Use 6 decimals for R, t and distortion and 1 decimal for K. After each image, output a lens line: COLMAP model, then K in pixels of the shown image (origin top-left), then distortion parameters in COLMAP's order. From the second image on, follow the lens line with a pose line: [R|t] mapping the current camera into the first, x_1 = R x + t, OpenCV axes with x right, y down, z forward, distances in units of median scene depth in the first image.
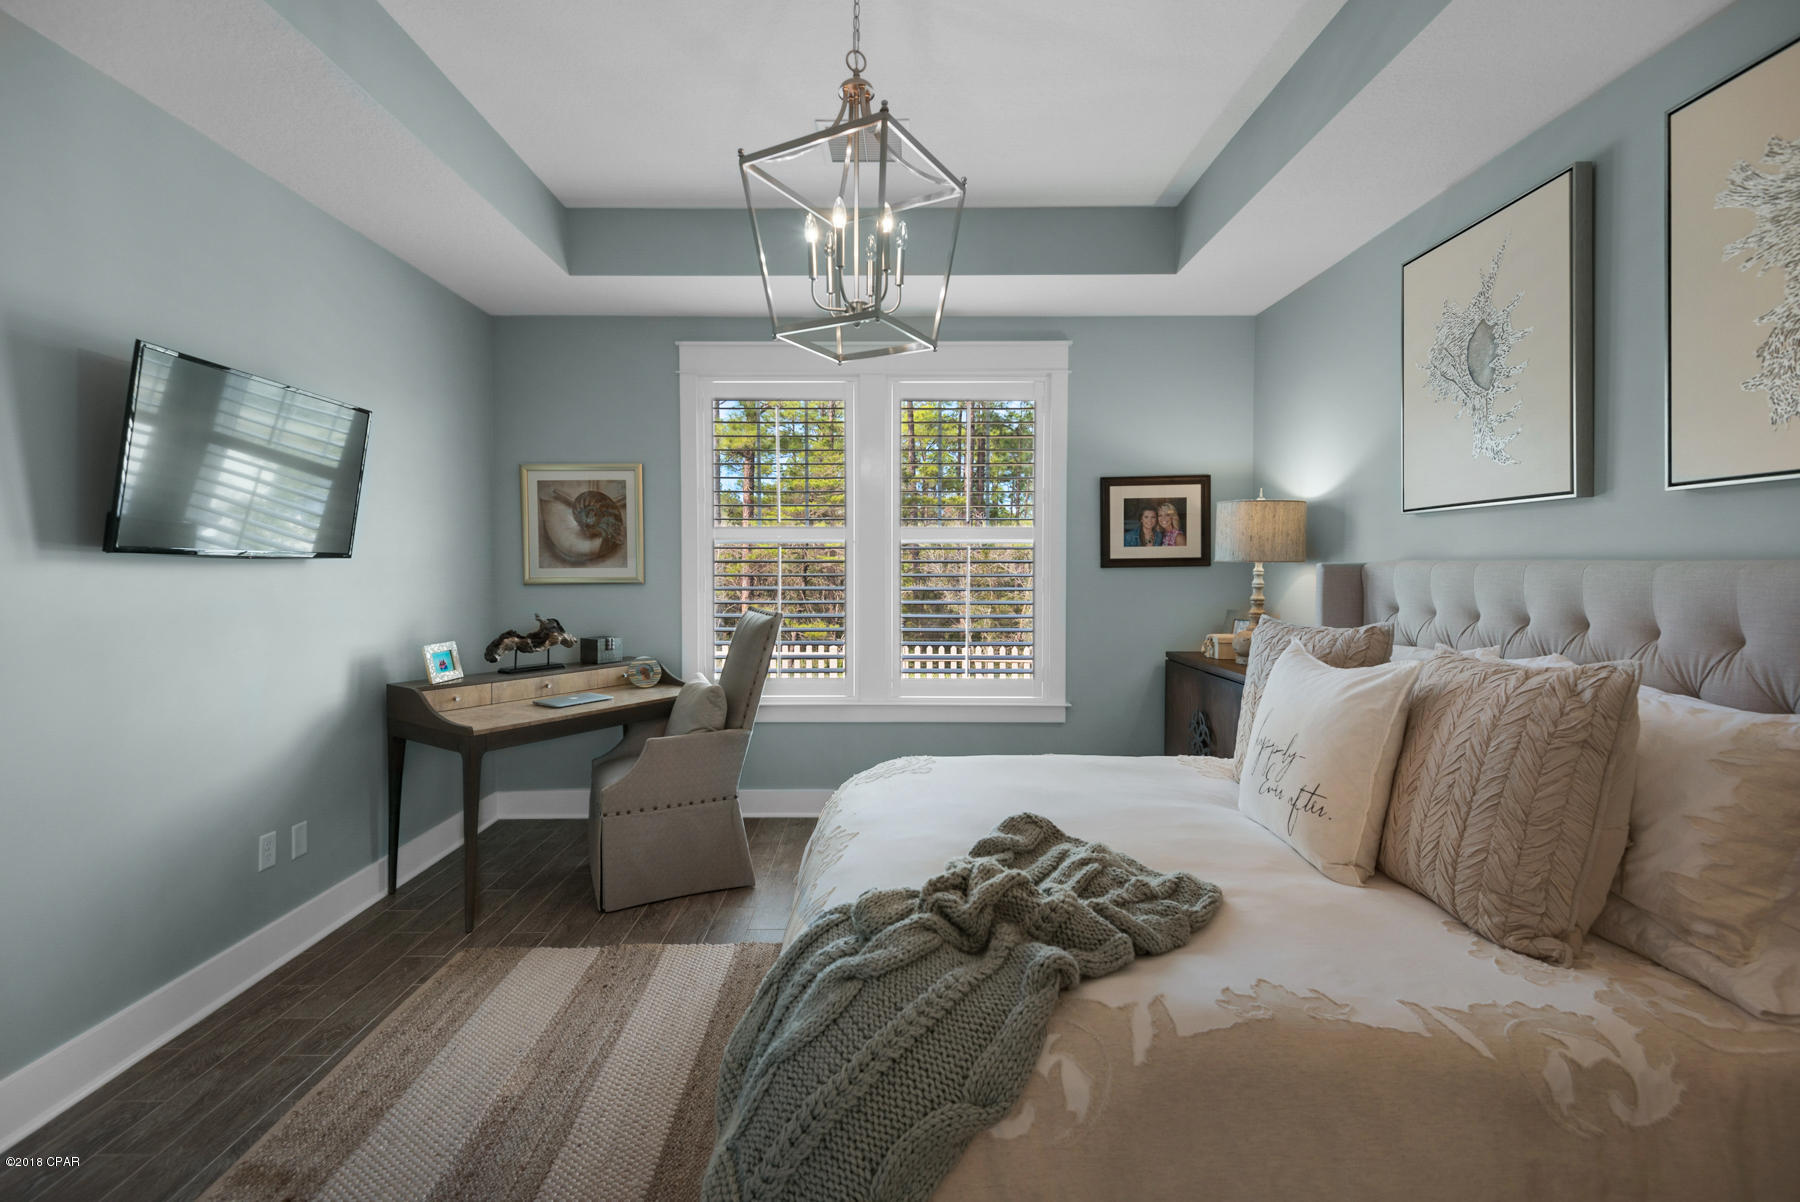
lens RADIAL K [[814.4, 0, 892.4], [0, 814.4, 574.6], [0, 0, 1]] dist [0.033752, -0.018205]
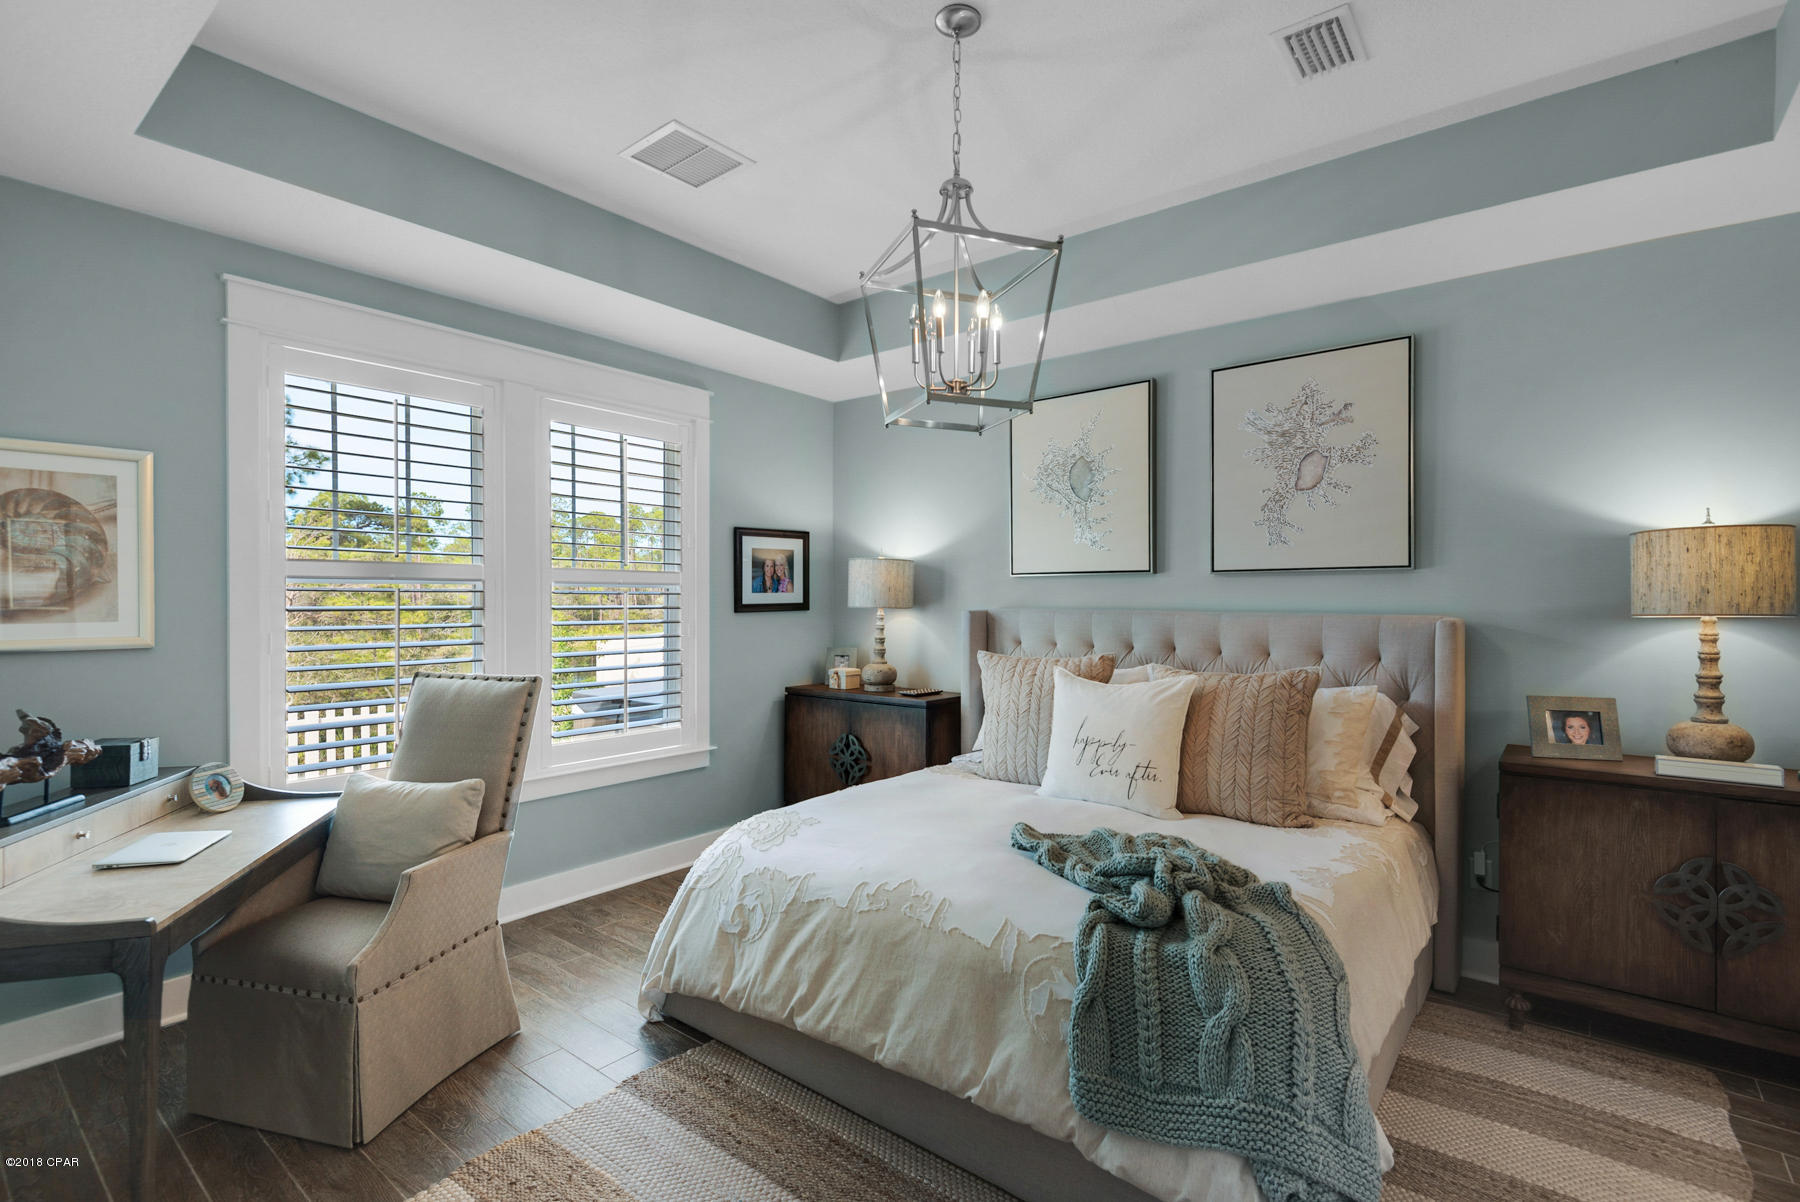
lens RADIAL K [[822.2, 0, 884.0], [0, 822.2, 596.6], [0, 0, 1]] dist [0.037756, -0.024290]
pose [[0.640228, 0.004232, 0.768173, -0.525636], [0.006373, 0.999921, -0.010820, -0.019884], [-0.768159, 0.011823, 0.640150, 0.209353]]
